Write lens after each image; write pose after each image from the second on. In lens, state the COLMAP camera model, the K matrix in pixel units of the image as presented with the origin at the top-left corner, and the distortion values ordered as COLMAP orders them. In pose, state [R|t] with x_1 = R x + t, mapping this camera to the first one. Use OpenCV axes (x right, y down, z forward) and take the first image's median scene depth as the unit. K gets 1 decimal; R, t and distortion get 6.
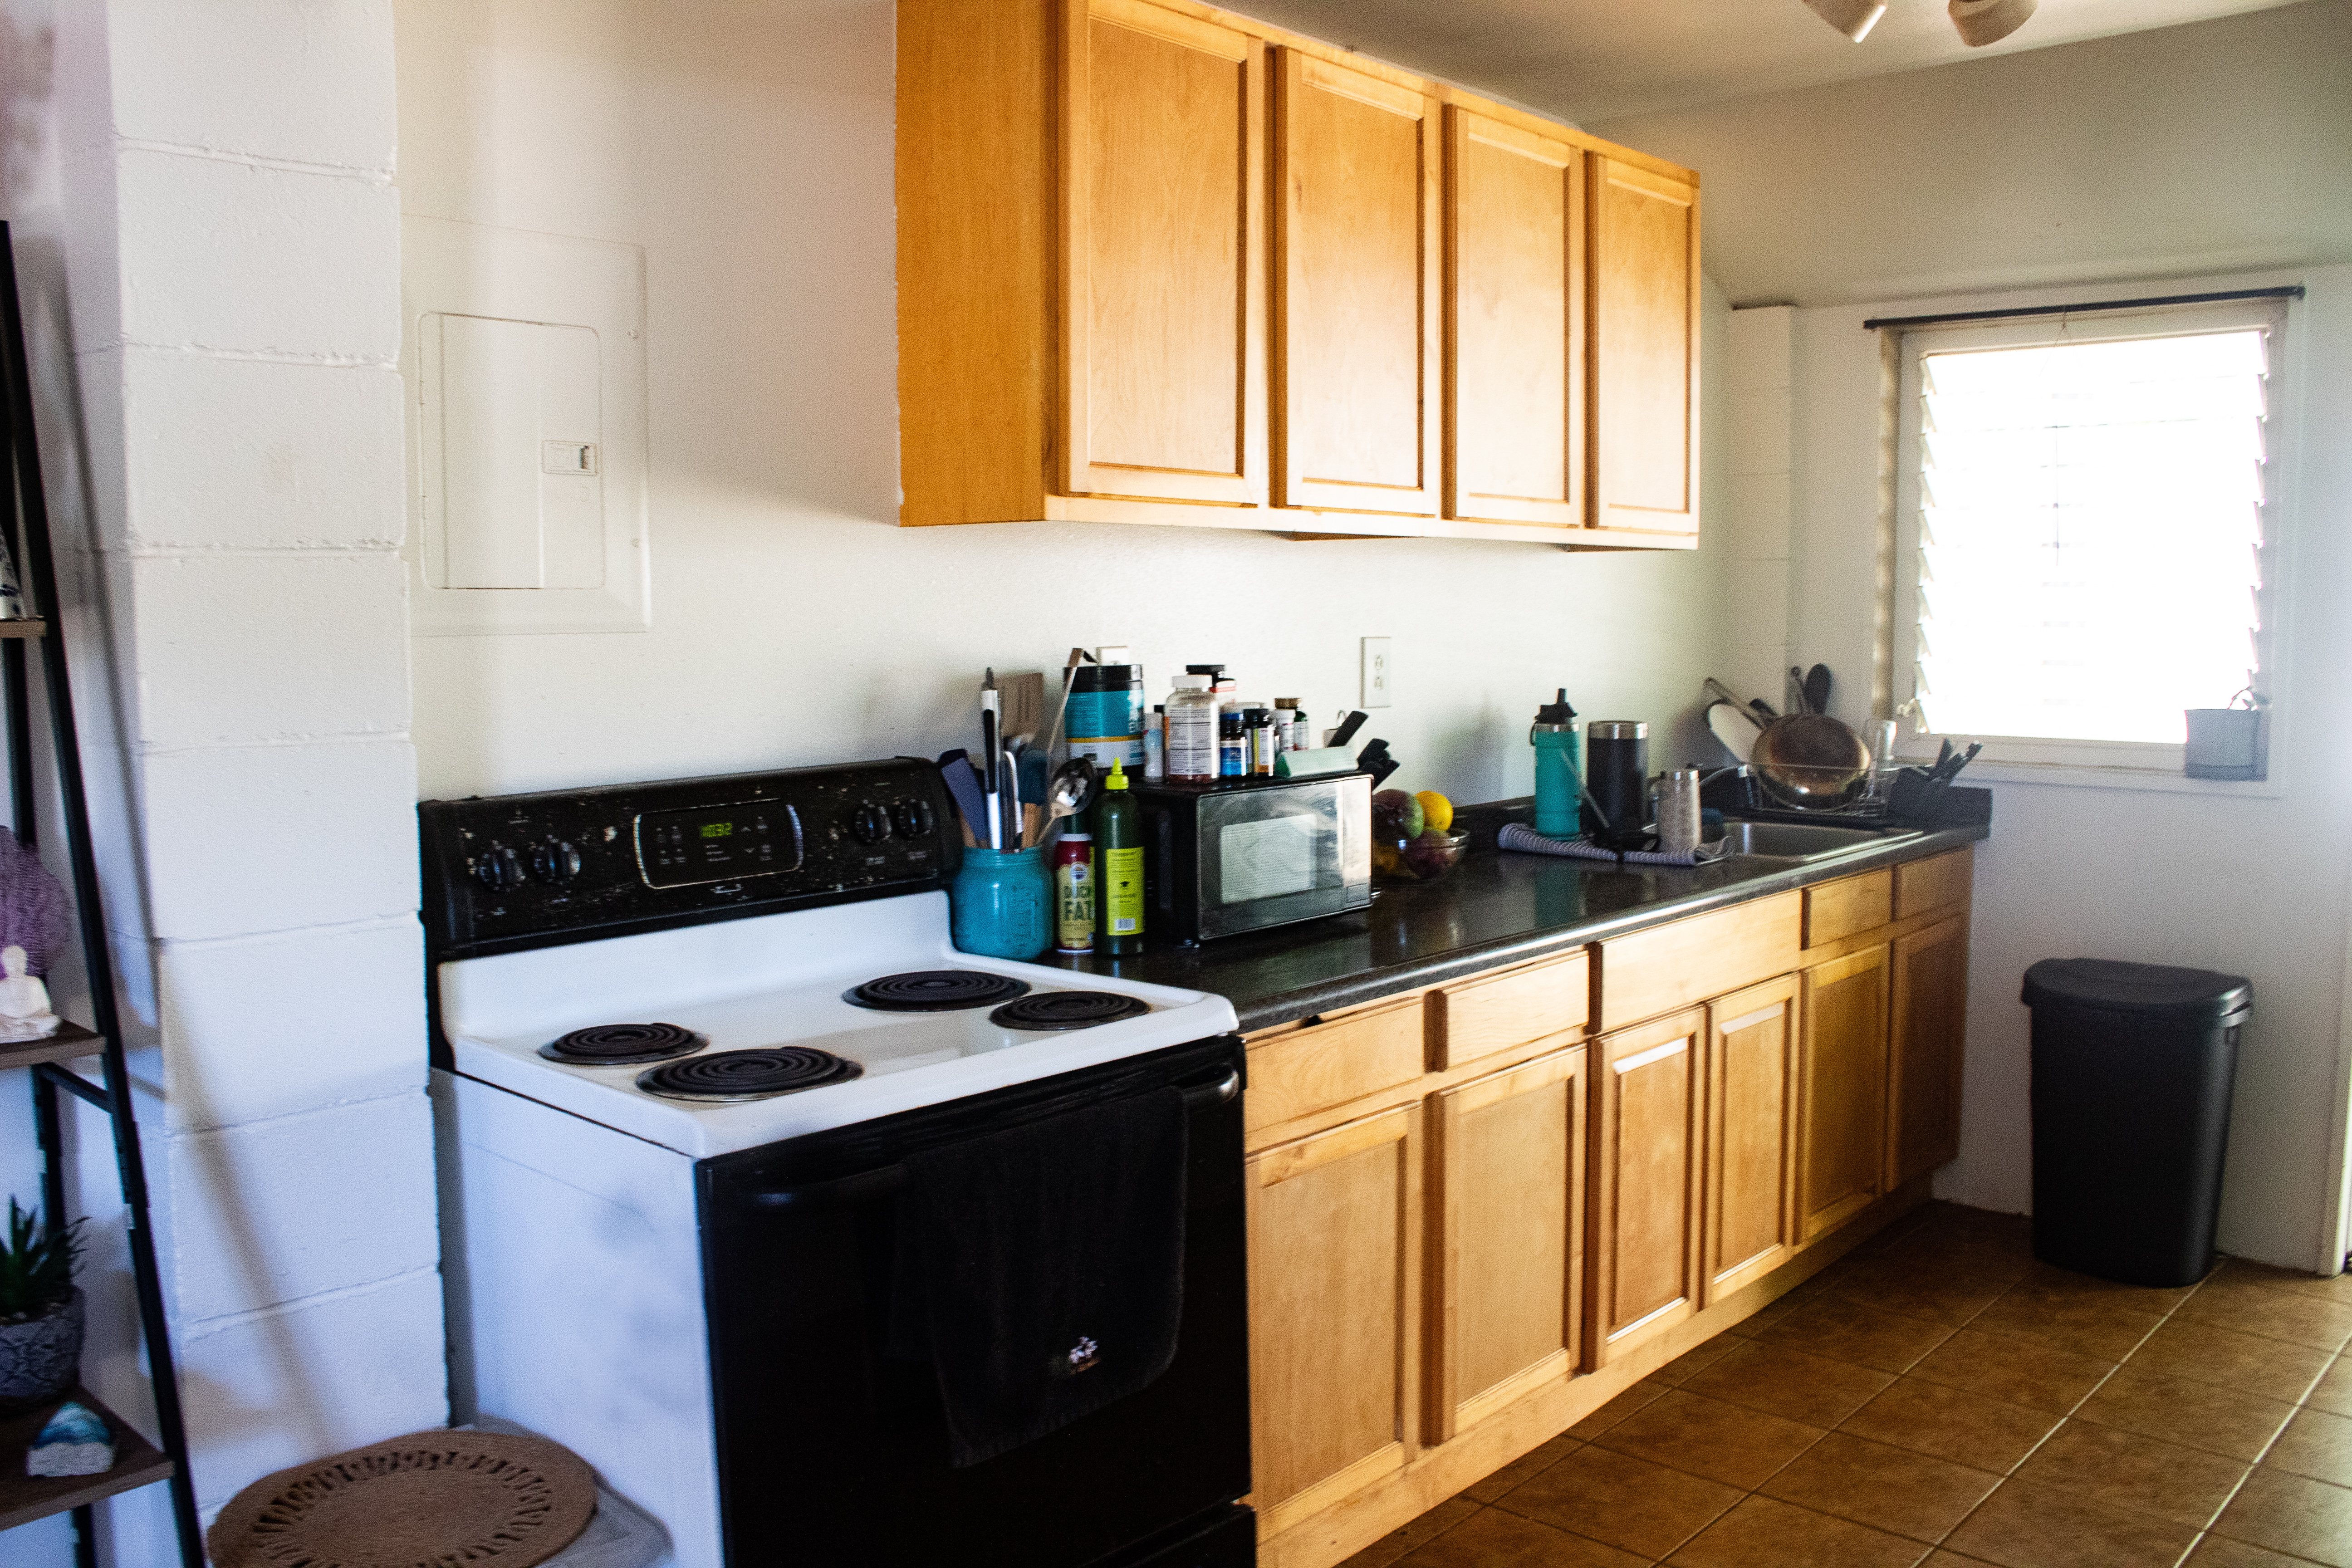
lens RADIAL K [[1996.4, 0, 1178.6], [0, 1996.4, 800.7], [0, 0, 1]] dist [-0.128623, 0.084982]
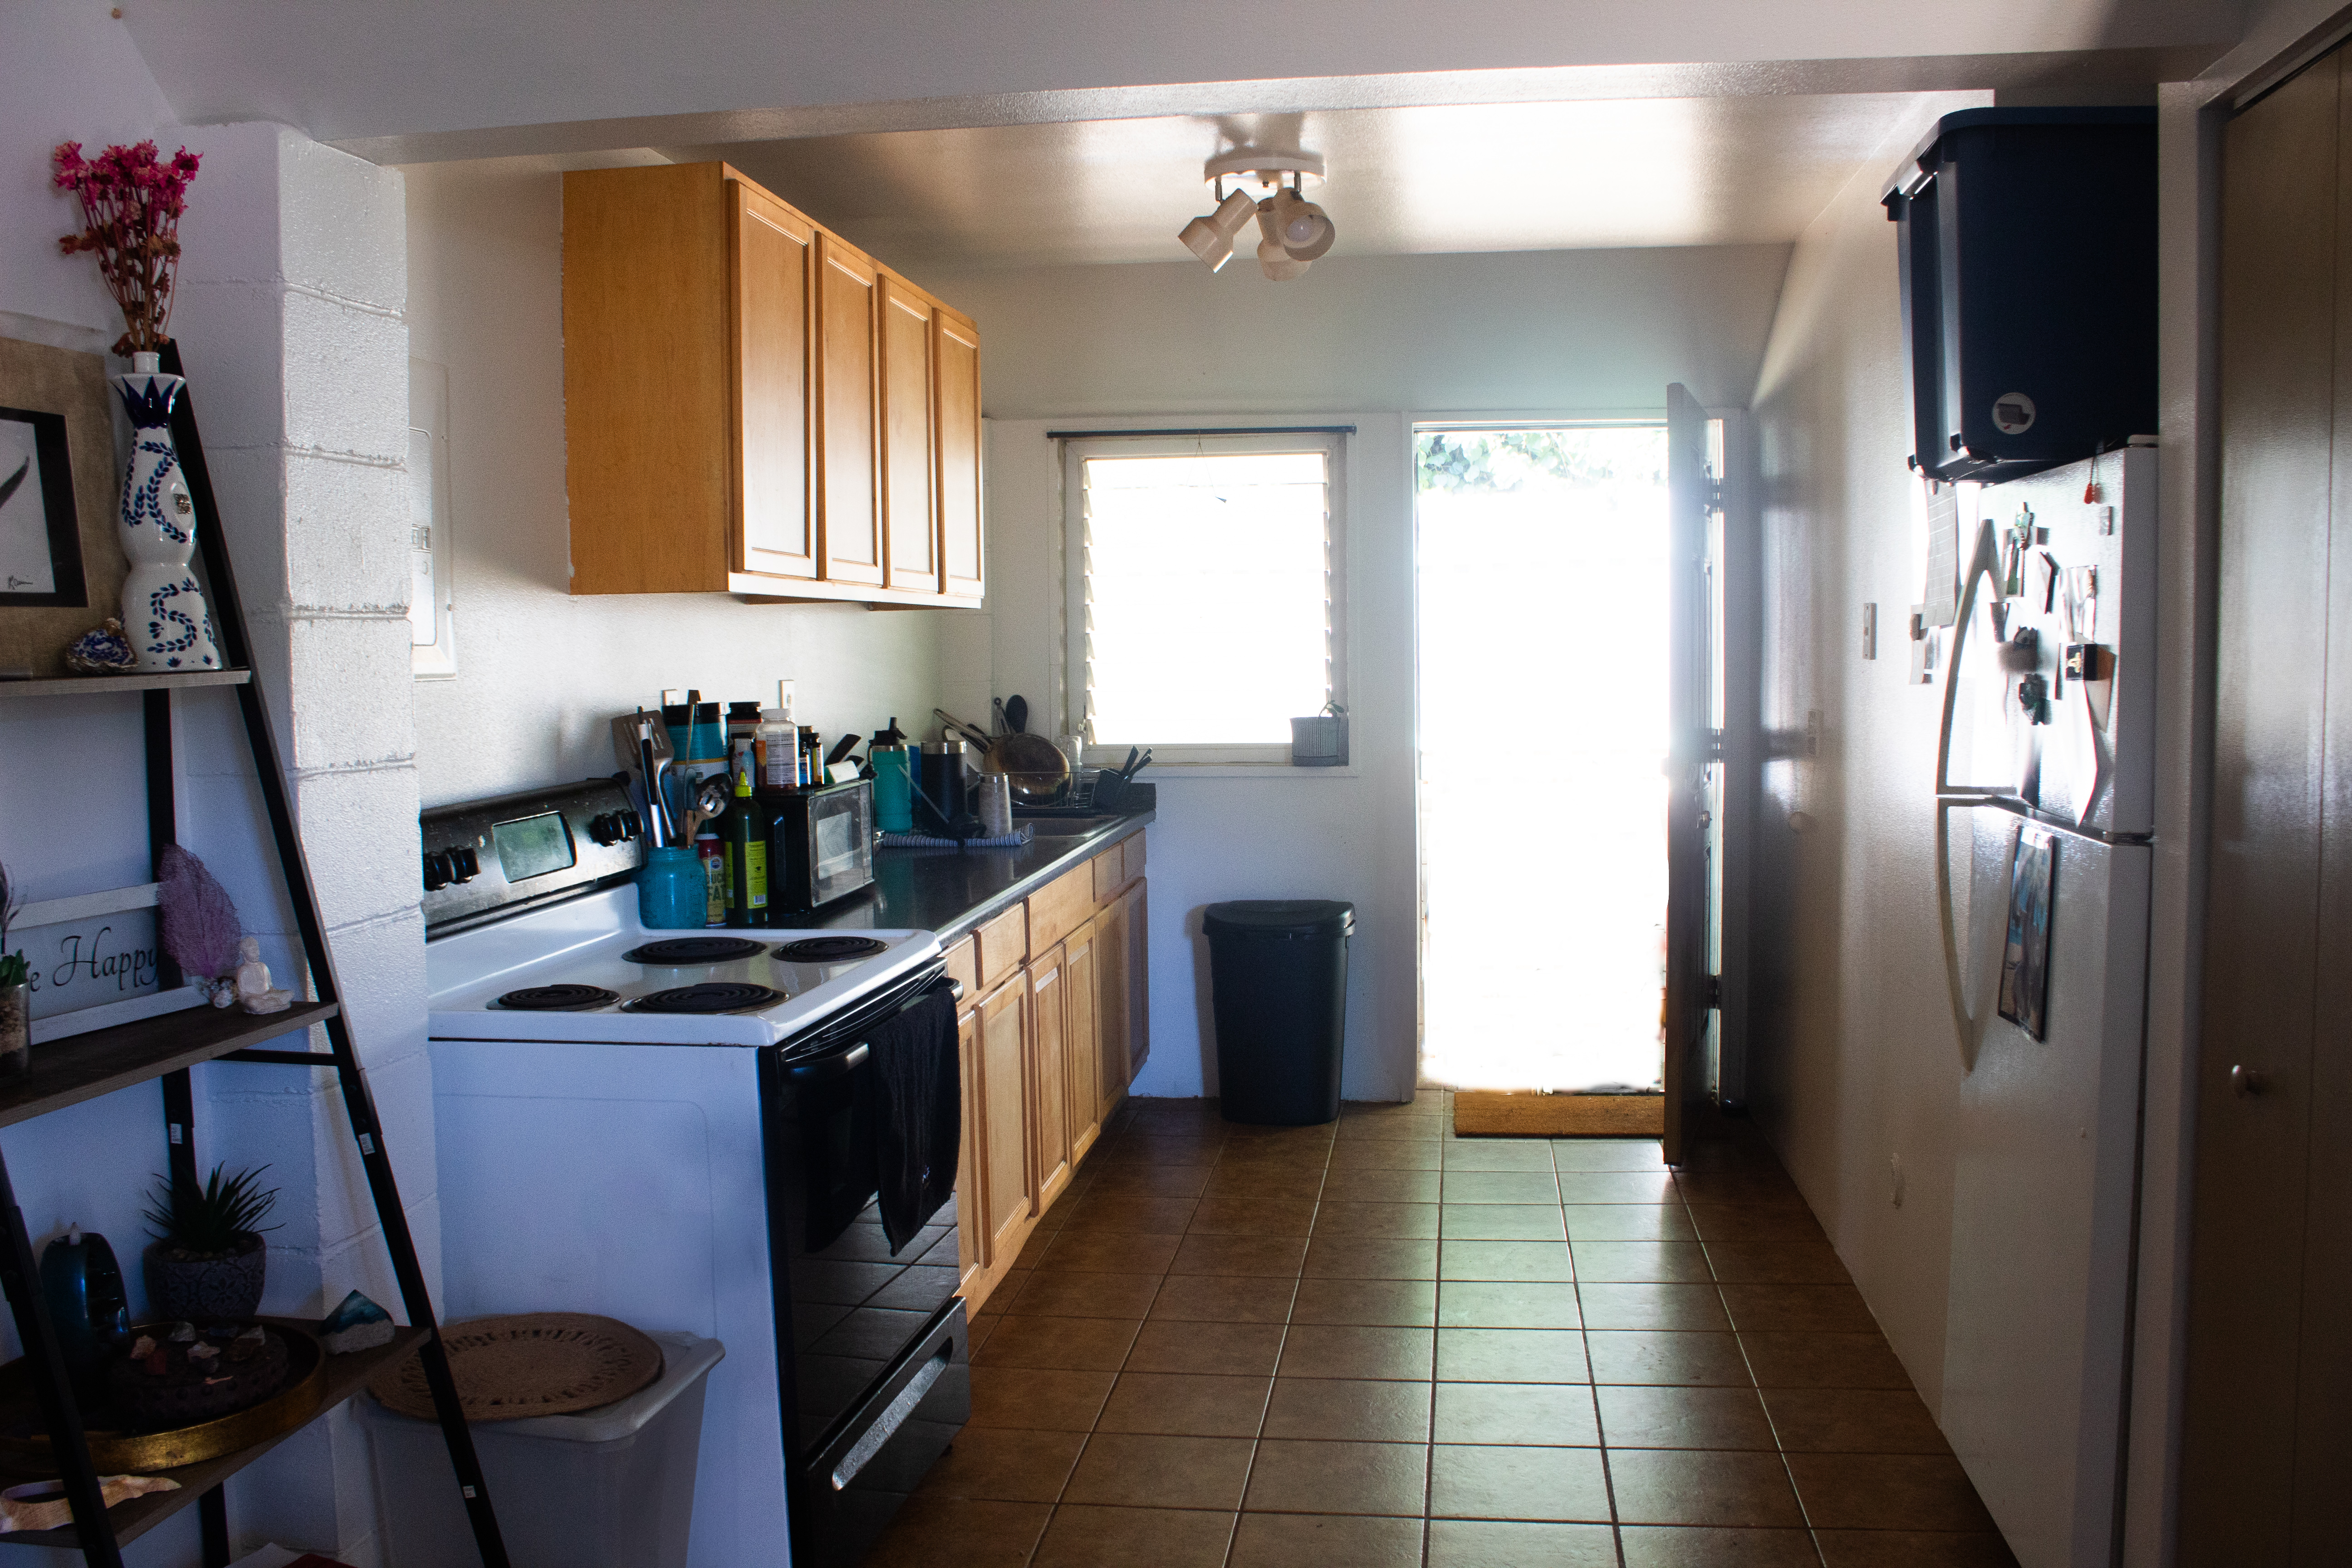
lens RADIAL K [[1996.4, 0, 1166.8], [0, 1996.4, 780.4], [0, 0, 1]] dist [-0.128623, 0.084982]
pose [[0.832831, -0.044235, 0.551757, -0.382514], [0.063281, 0.997875, -0.015516, 0.015739], [-0.549899, 0.047838, 0.833860, -0.170214]]
